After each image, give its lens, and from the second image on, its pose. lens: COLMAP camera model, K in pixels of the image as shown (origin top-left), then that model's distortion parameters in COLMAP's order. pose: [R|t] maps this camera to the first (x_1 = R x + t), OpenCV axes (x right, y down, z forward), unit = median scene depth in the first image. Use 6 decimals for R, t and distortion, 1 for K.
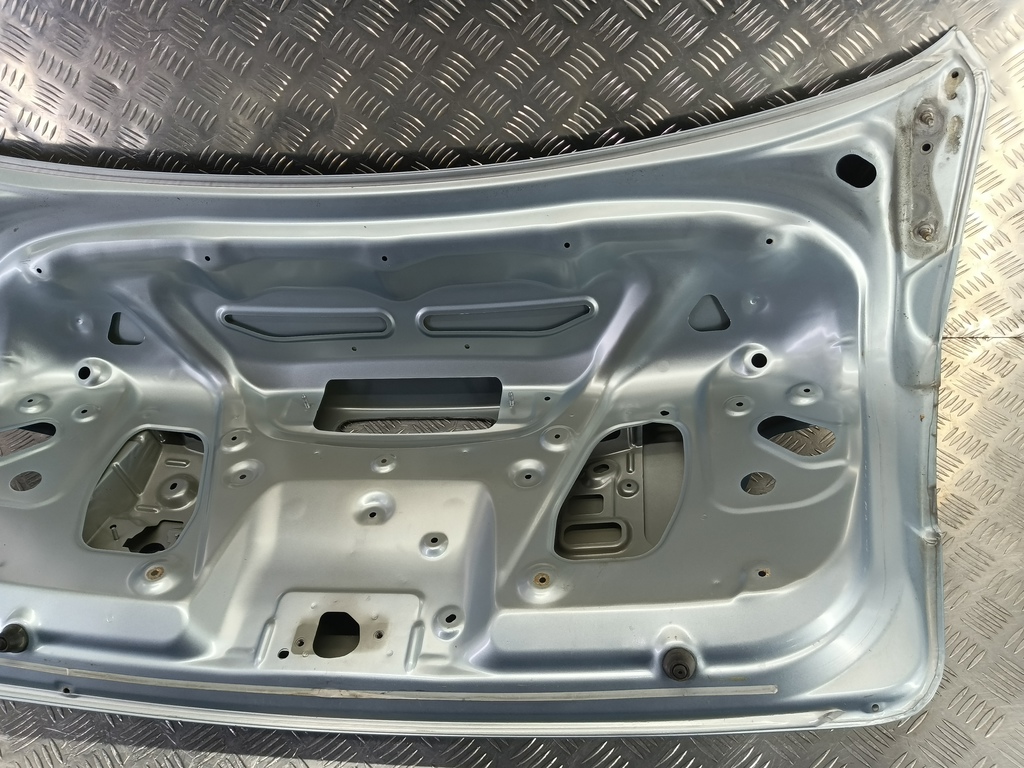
lens RADIAL K [[821.5, 0, 525.3], [0, 821.5, 366.5], [0, 0, 1]] dist [0.076231, -0.135120]
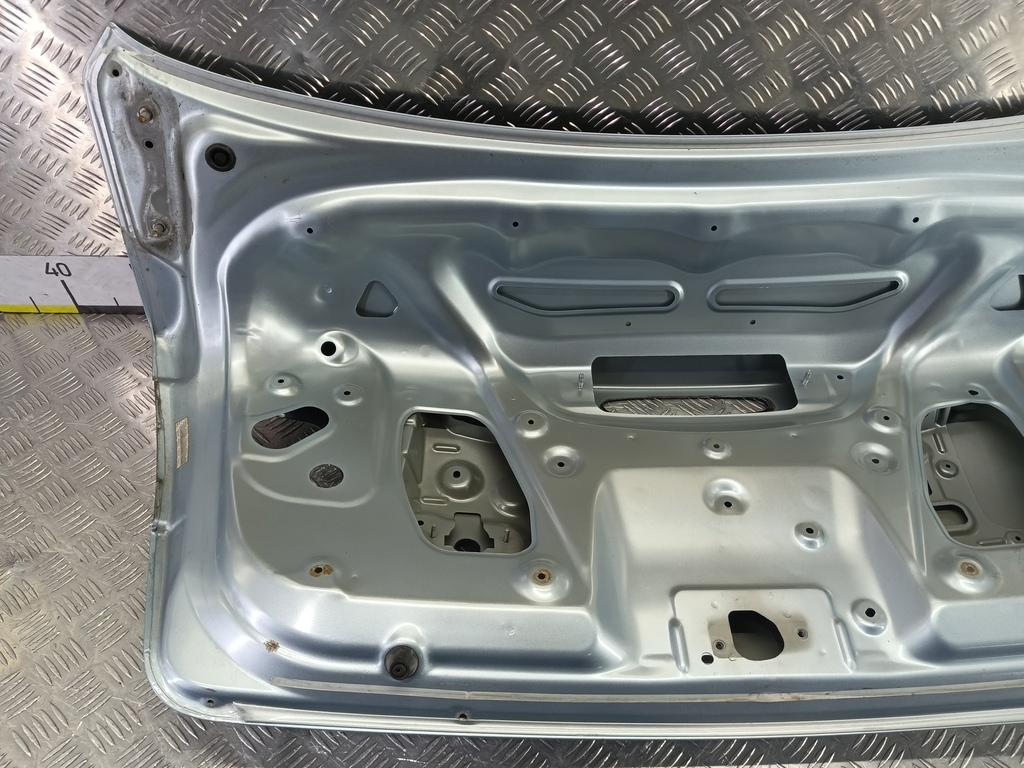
lens RADIAL K [[821.5, 0, 525.3], [0, 821.5, 366.5], [0, 0, 1]] dist [0.076231, -0.135120]
pose [[0.982223, -0.000262, 0.187718, -0.567902], [-0.006853, 0.999282, 0.037252, -0.008724], [-0.187593, -0.037876, 0.981516, 0.125933]]
